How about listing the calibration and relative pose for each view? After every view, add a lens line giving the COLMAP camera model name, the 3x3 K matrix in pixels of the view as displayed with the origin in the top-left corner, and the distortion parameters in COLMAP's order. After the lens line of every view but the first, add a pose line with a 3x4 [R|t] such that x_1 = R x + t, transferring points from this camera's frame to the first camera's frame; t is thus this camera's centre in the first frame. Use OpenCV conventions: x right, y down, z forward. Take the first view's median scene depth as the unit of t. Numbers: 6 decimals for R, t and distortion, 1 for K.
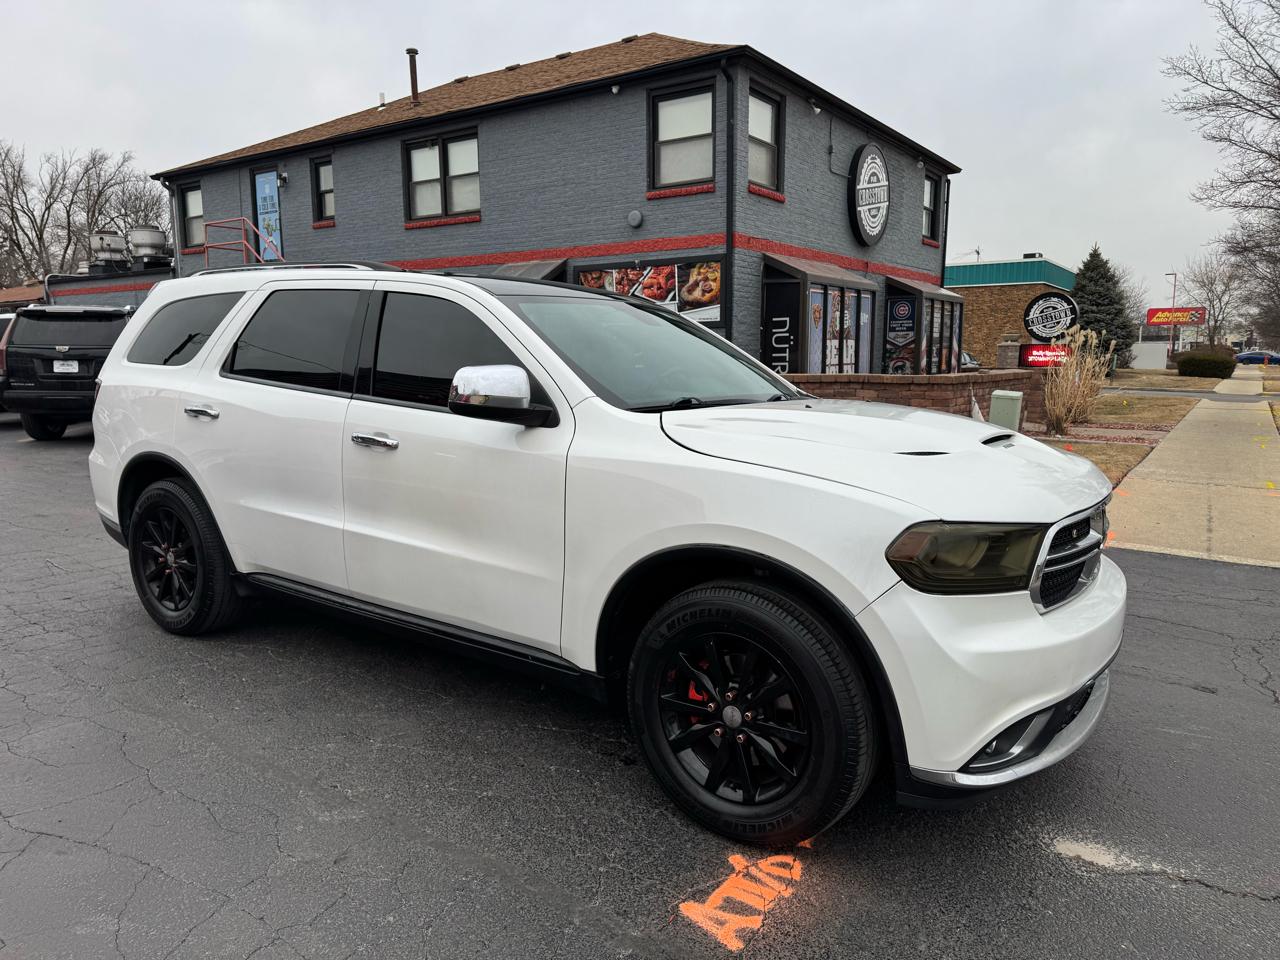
lens RADIAL K [[899.6, 0, 629.0], [0, 899.6, 485.2], [0, 0, 1]] dist [0.056857, -0.067743]
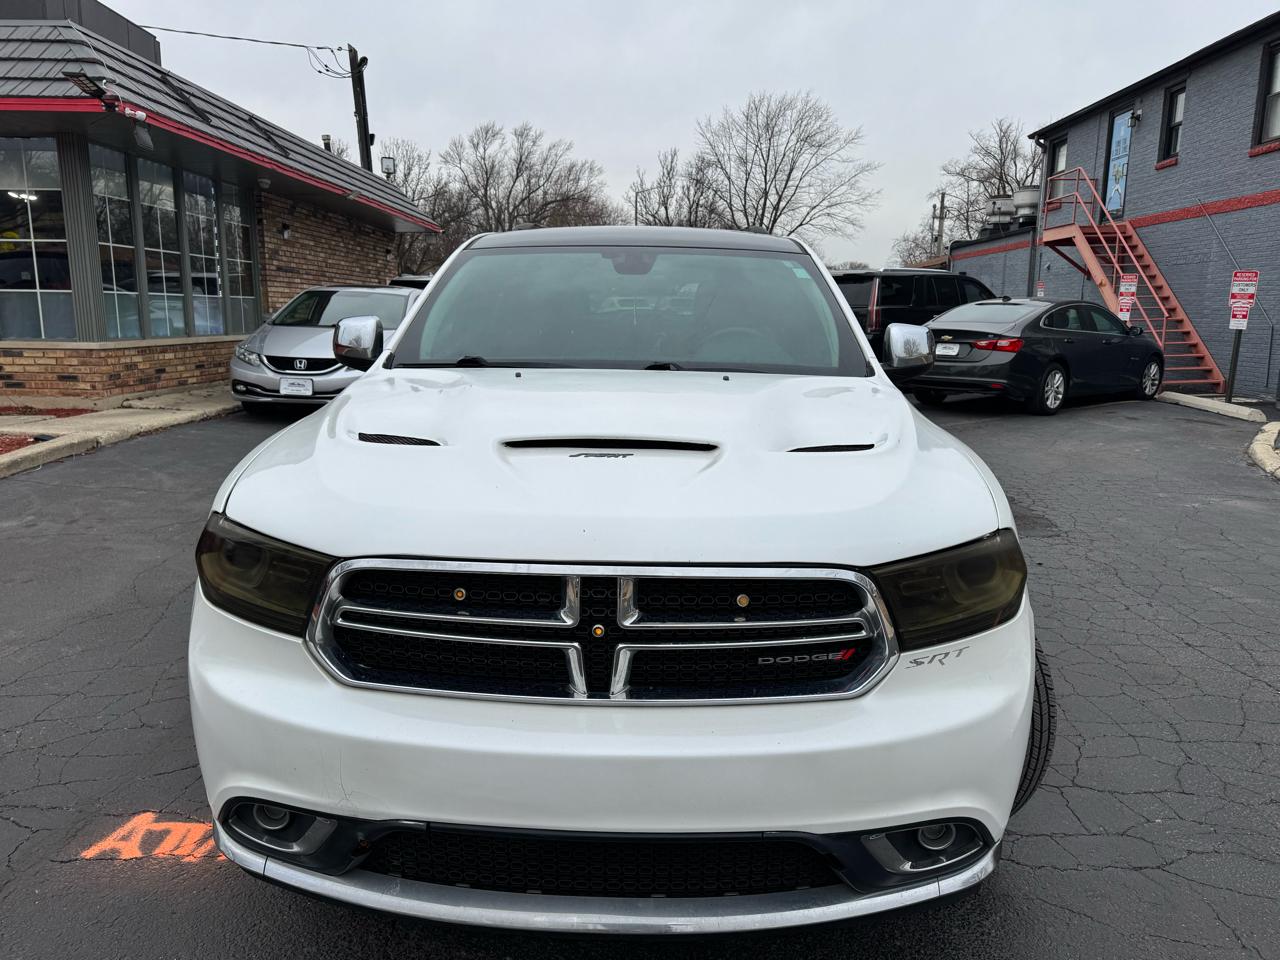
lens RADIAL K [[899.6, 0, 635.9], [0, 899.6, 480.0], [0, 0, 1]] dist [0.056857, -0.067743]
pose [[0.542937, 0.159135, -0.824557, 0.204760], [-0.128219, 0.986078, 0.105881, -0.020564], [0.829927, 0.048238, 0.555783, 0.145370]]
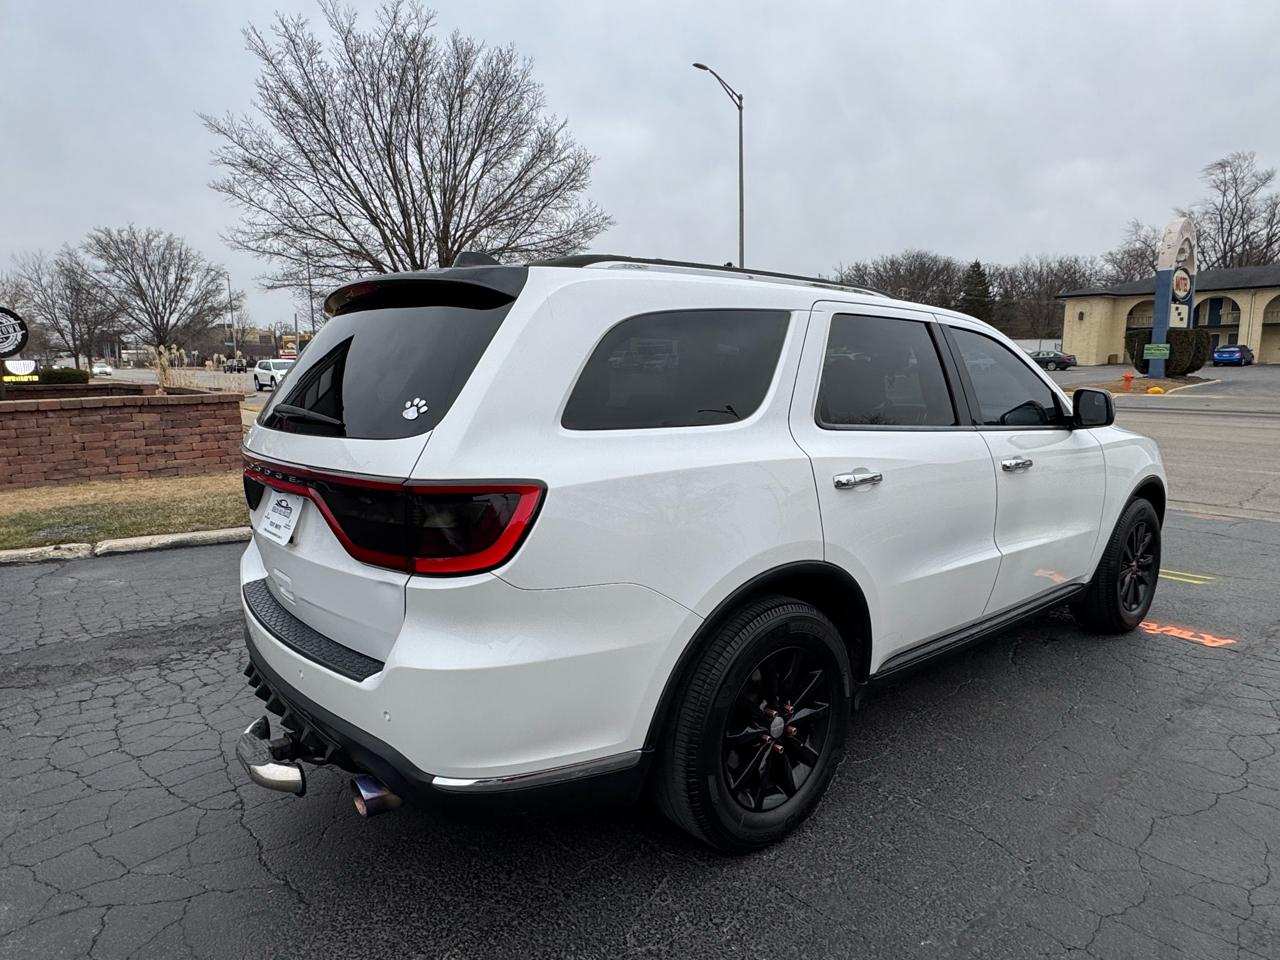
lens RADIAL K [[772.6, 0, 632.9], [0, 772.6, 479.1], [0, 0, 1]] dist [0.001956, -0.002554]
pose [[0.254274, -0.154056, 0.954784, -0.317991], [0.150621, 0.981494, 0.118253, -0.052022], [-0.955331, 0.113742, 0.272772, 0.291637]]
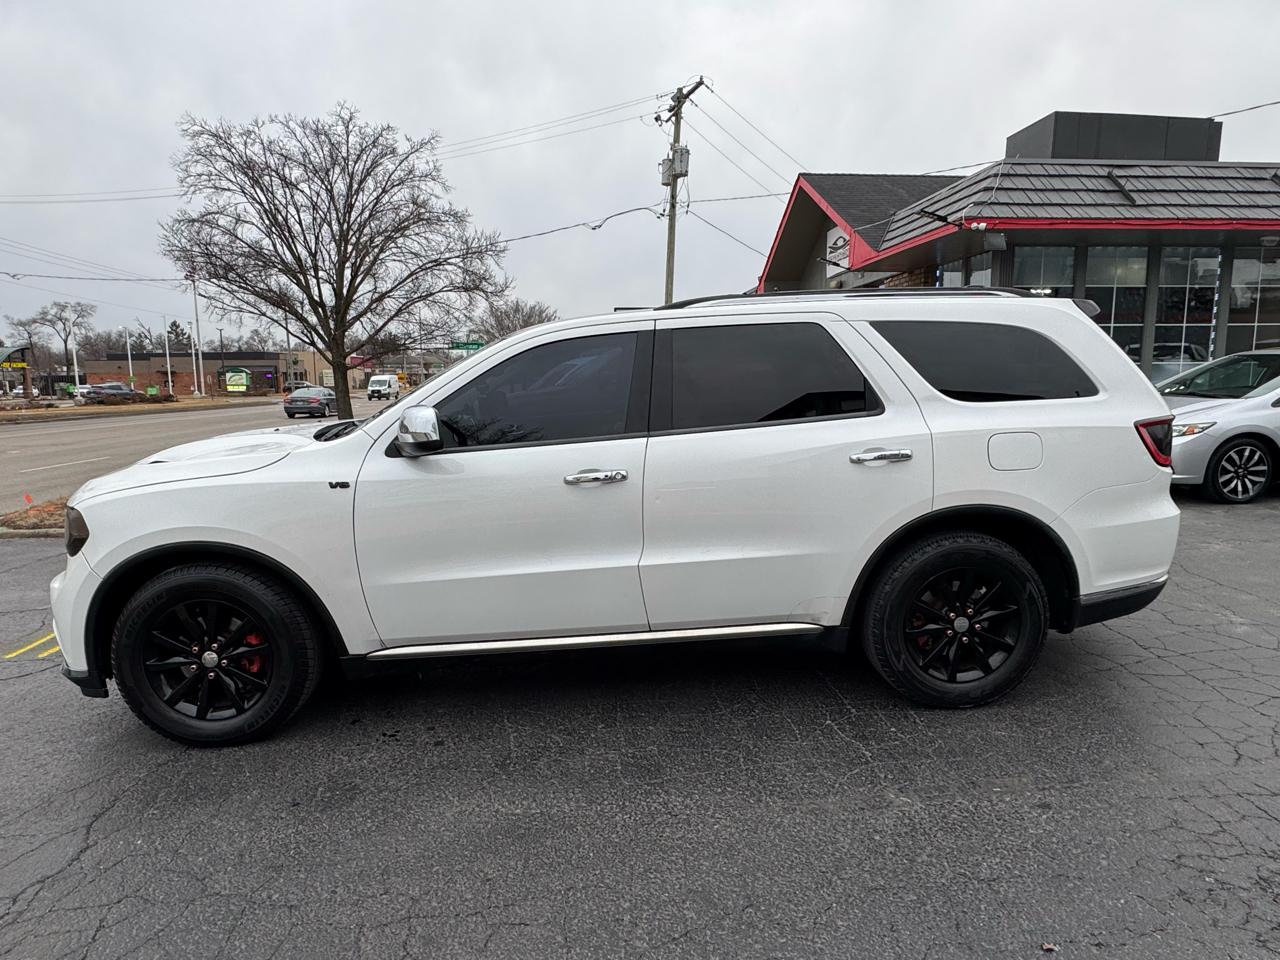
lens RADIAL K [[772.6, 0, 641.5], [0, 772.6, 474.7], [0, 0, 1]] dist [0.001956, -0.002554]
pose [[-0.783515, 0.089300, -0.614923, 0.133659], [-0.076444, 0.968249, 0.238013, -0.079304], [0.616653, 0.233494, -0.751811, 0.522369]]
